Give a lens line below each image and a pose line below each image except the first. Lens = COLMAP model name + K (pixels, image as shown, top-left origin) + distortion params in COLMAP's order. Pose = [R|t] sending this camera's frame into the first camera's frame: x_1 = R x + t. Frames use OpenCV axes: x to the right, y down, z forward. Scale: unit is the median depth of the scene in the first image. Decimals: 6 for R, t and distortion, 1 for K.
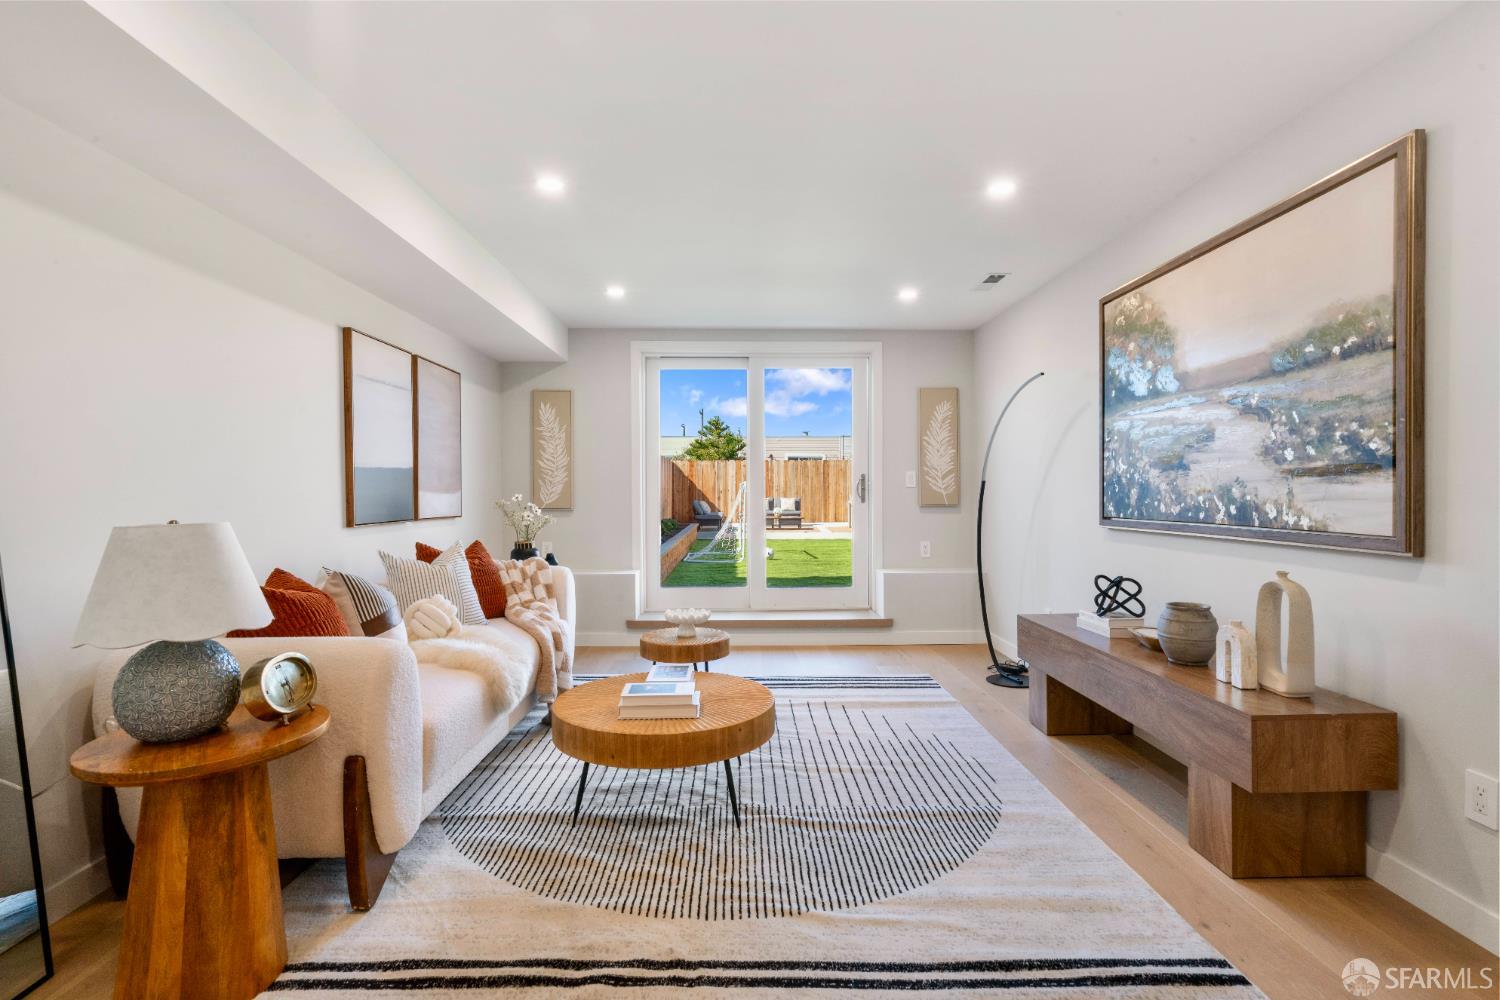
lens RADIAL K [[729.7, 0, 750.8], [0, 729.7, 495.1], [0, 0, 1]] dist [0.002924, 0.000181]
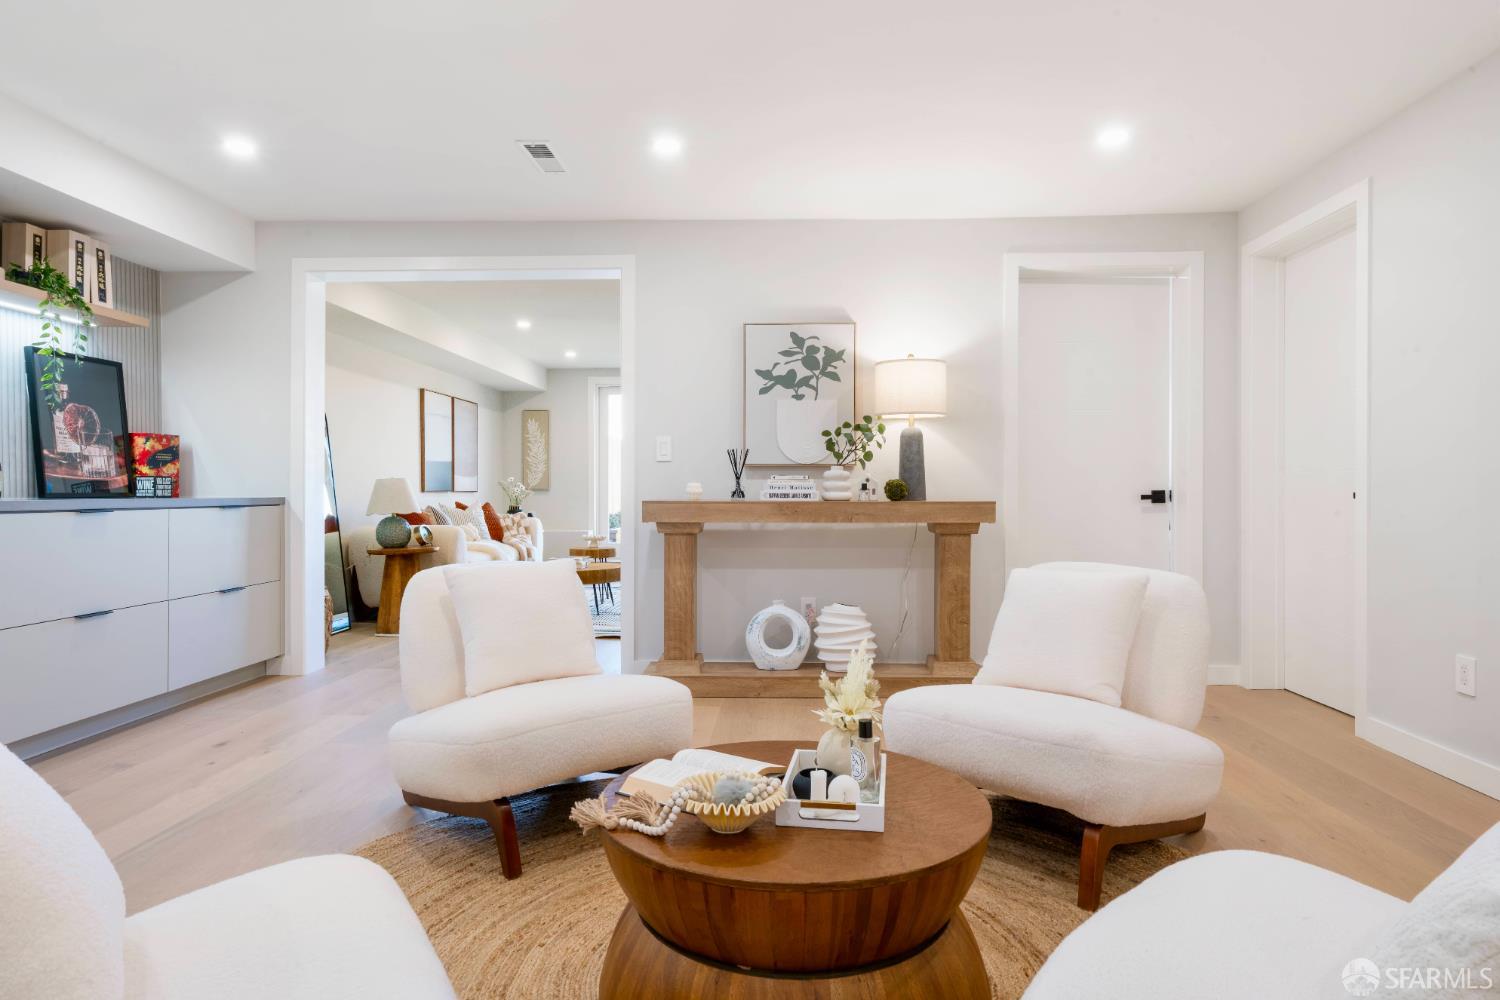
lens RADIAL K [[862.3, 0, 754.2], [0, 862.3, 495.0], [0, 0, 1]] dist [-0.001044, -0.000199]
pose [[0.998378, 0.001692, -0.056902, 0.379929], [-0.001803, 0.999997, -0.001904, 0.046345], [0.056899, 0.002003, 0.998378, -1.024493]]
